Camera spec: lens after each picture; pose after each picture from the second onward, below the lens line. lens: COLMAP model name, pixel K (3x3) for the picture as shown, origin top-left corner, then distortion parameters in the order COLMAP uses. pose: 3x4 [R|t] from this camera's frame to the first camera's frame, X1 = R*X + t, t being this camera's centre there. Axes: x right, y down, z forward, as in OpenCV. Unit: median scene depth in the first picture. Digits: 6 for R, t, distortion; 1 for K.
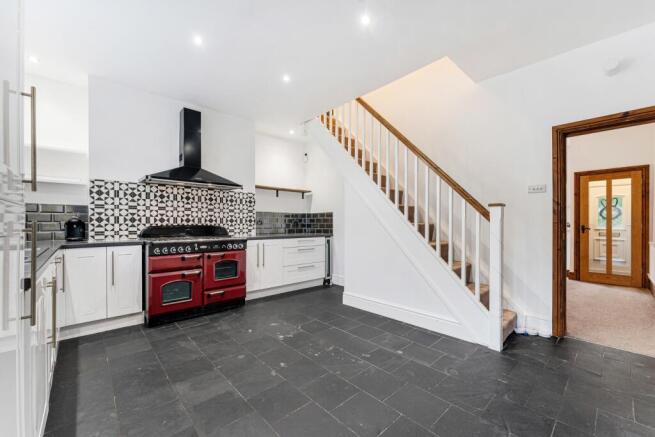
lens RADIAL K [[267.1, 0, 329.6], [0, 267.1, 221.3], [0, 0, 1]] dist [0.001419, -0.000259]
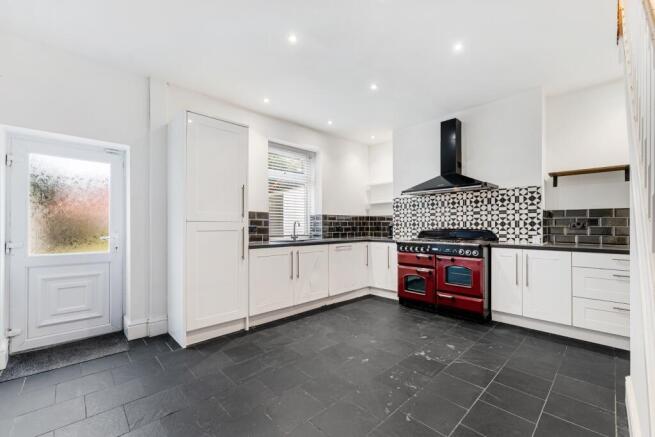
lens RADIAL K [[267.1, 0, 329.7], [0, 267.1, 225.2], [0, 0, 1]] dist [0.001419, -0.000259]
pose [[0.024557, -0.008161, -0.999665, 0.516509], [0.007848, 0.999937, -0.007971, 0.004908], [0.999668, -0.007650, 0.024619, 0.487985]]
